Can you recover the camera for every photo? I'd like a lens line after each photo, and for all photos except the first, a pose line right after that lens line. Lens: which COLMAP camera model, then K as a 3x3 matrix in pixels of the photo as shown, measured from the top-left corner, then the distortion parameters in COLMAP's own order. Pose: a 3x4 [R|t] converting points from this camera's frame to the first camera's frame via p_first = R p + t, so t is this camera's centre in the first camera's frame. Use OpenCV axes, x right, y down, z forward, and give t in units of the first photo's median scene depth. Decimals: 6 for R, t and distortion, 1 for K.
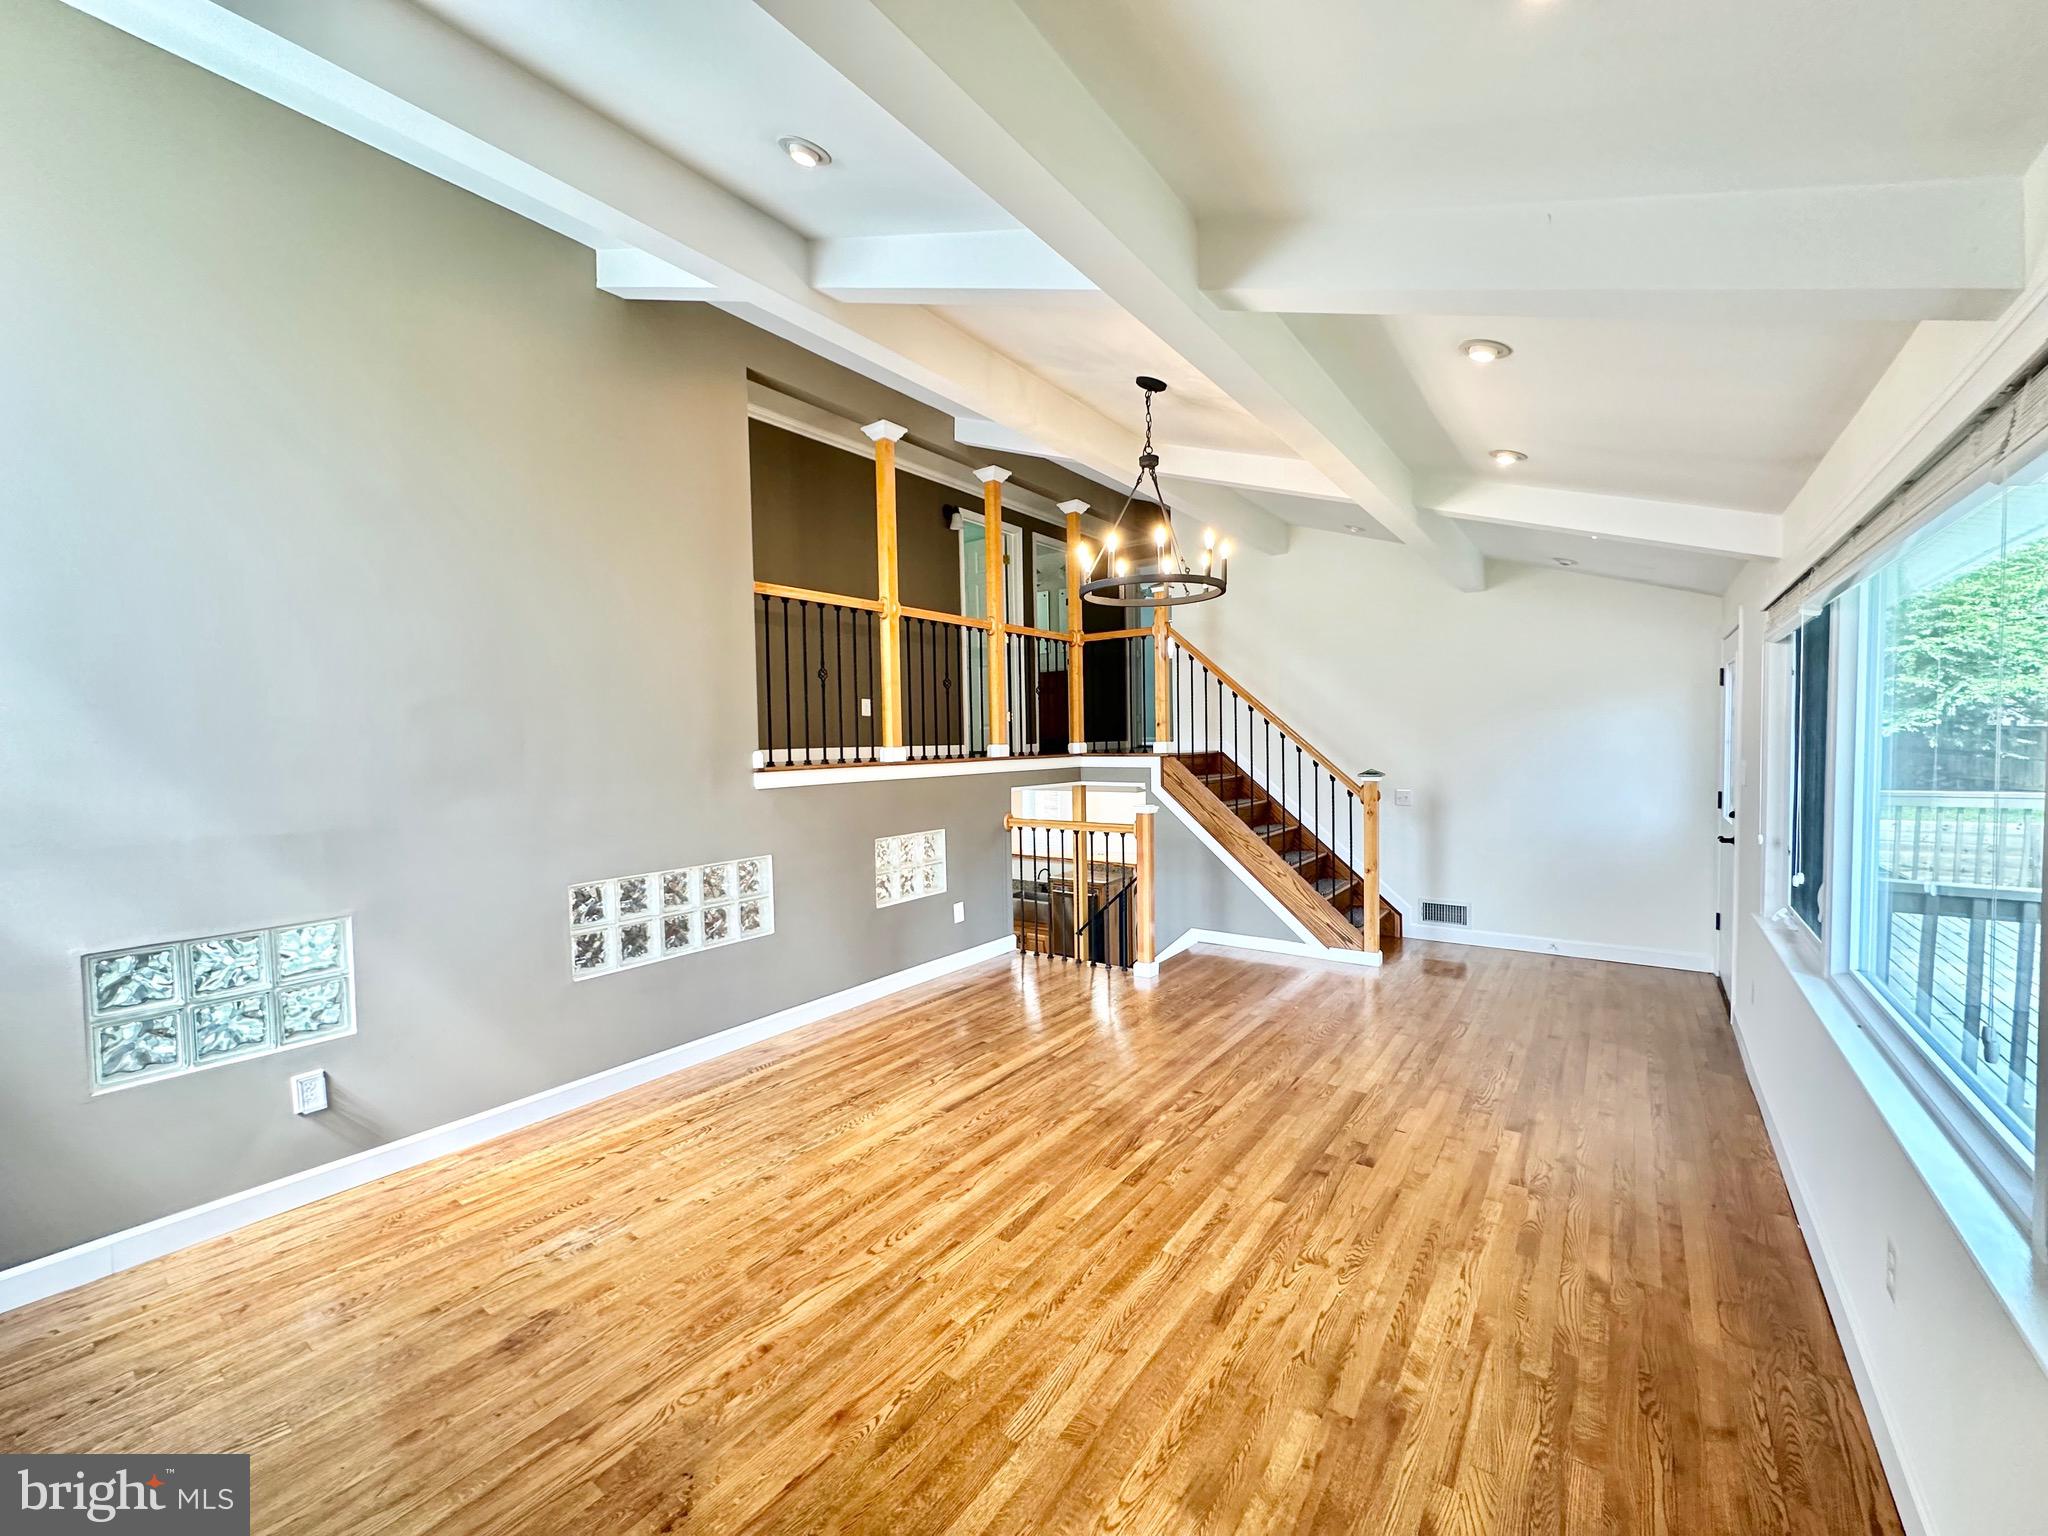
lens RADIAL K [[816.3, 0, 1023.6], [0, 816.3, 771.4], [0, 0, 1]] dist [-0.000672, -0.000319]
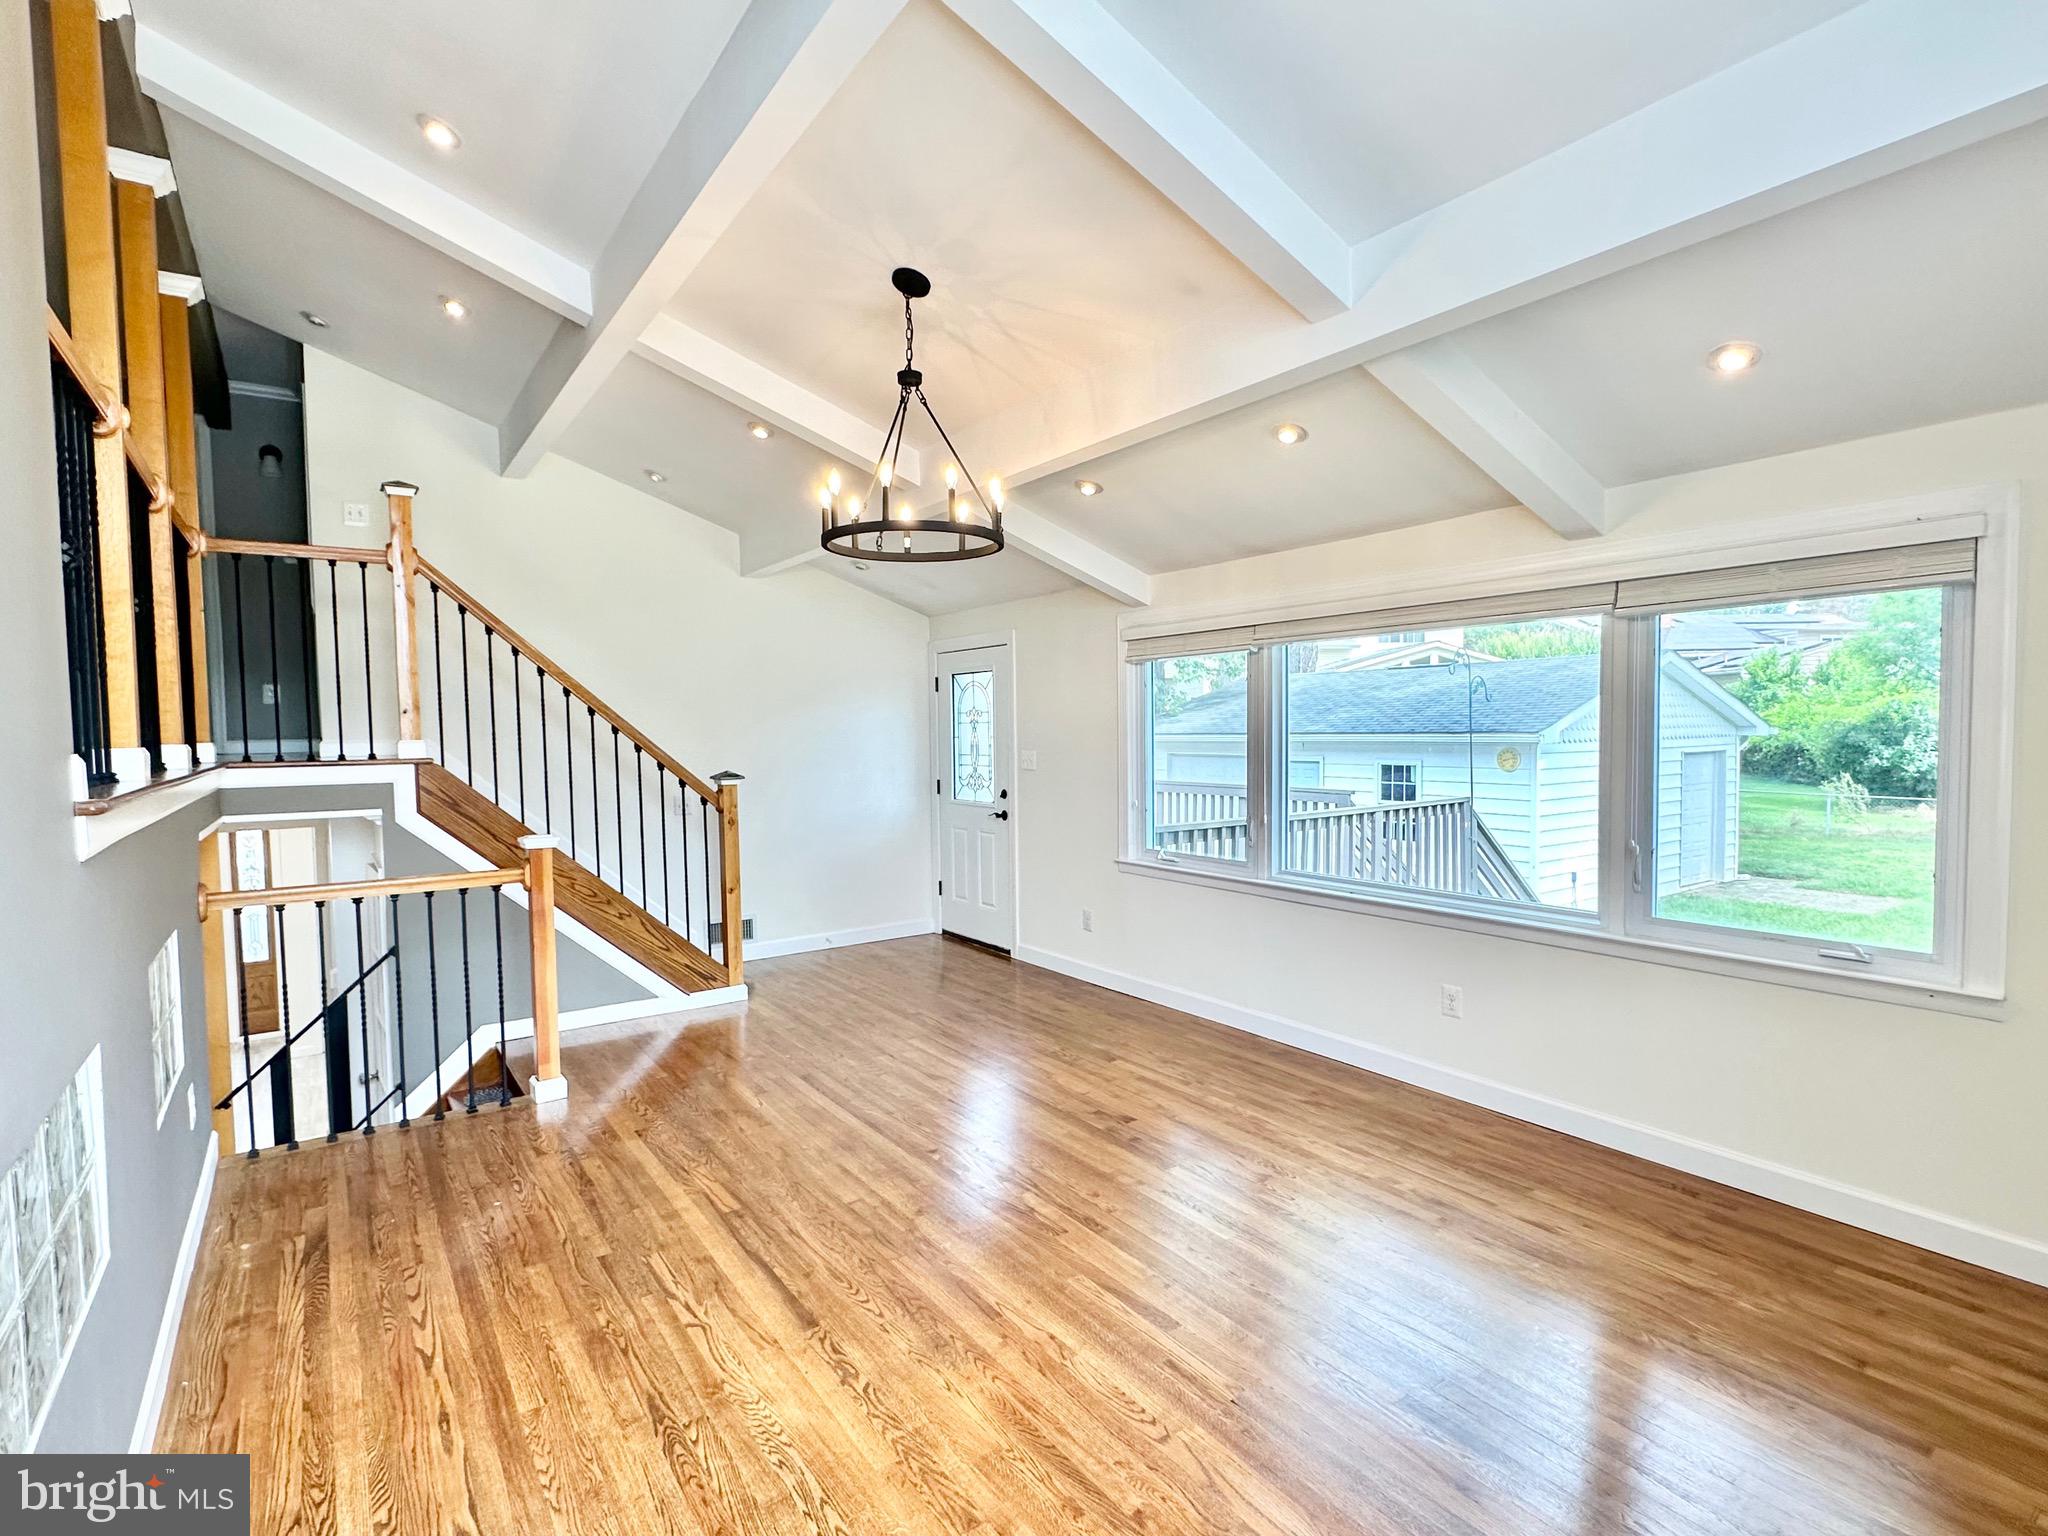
lens RADIAL K [[1008.1, 0, 1025.6], [0, 1008.1, 775.0], [0, 0, 1]] dist [-0.001541, -0.000034]
pose [[0.312584, -0.031090, 0.949381, -0.674554], [0.044448, 0.998848, 0.018076, -0.005657], [-0.948850, 0.036548, 0.313605, 0.530974]]
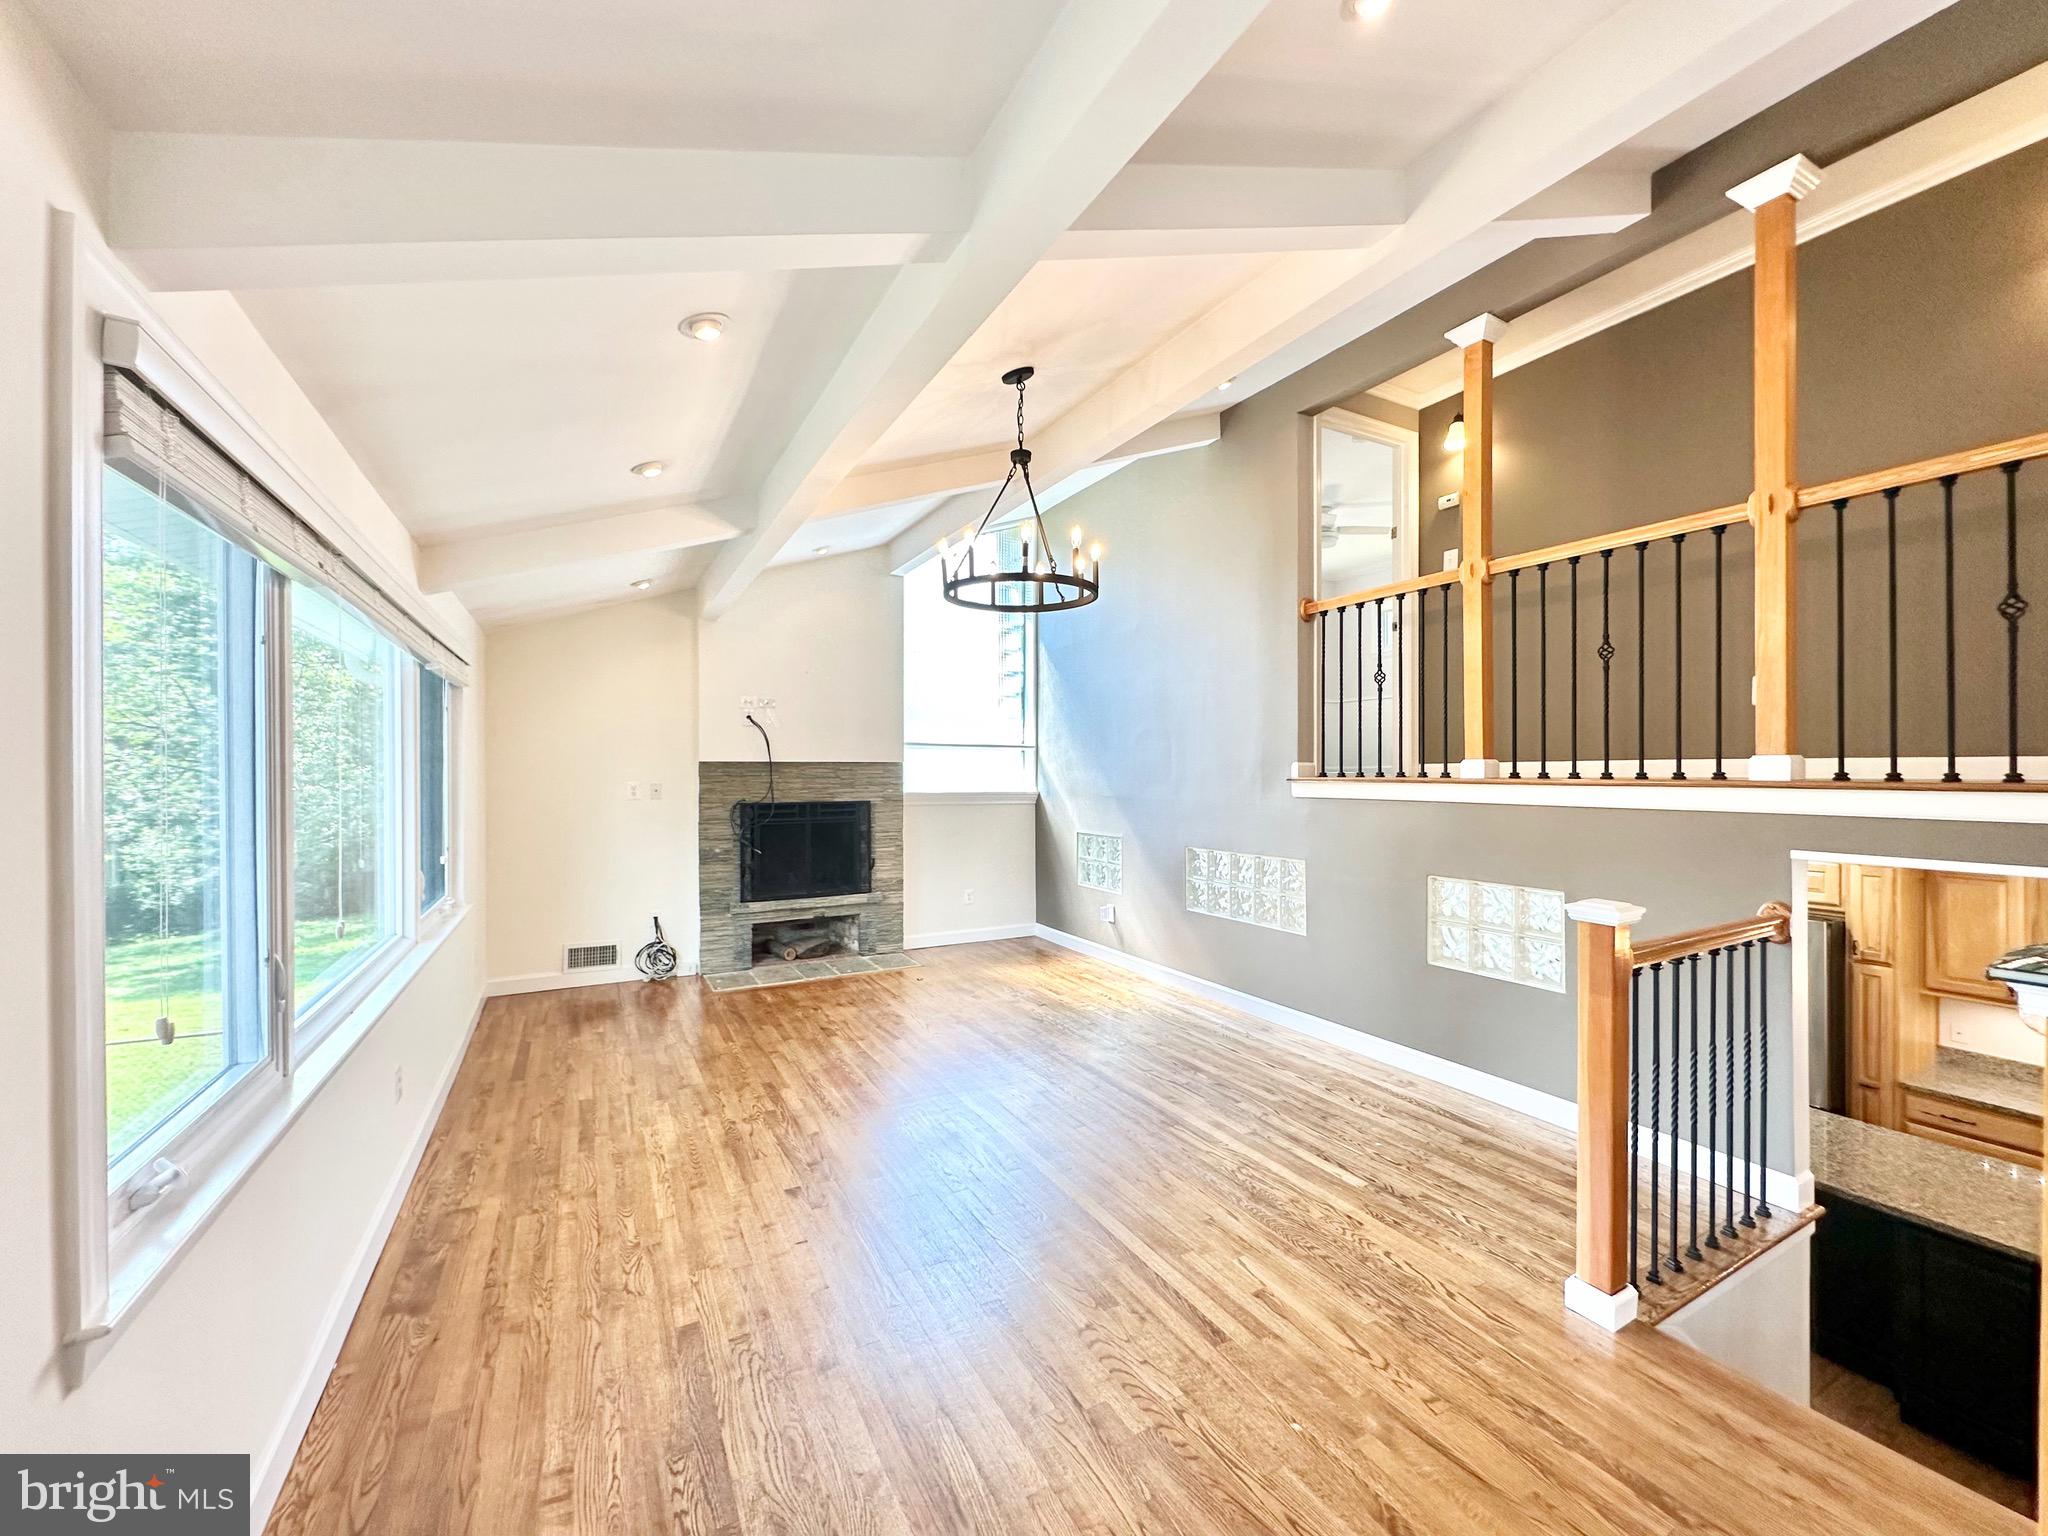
lens RADIAL K [[816.3, 0, 1023.6], [0, 816.3, 771.4], [0, 0, 1]] dist [-0.000672, -0.000319]
pose [[-0.424704, 0.019683, -0.905118, 0.897378], [-0.025360, 0.999113, 0.033626, -0.043614], [0.904977, 0.037235, -0.423828, 1.256579]]
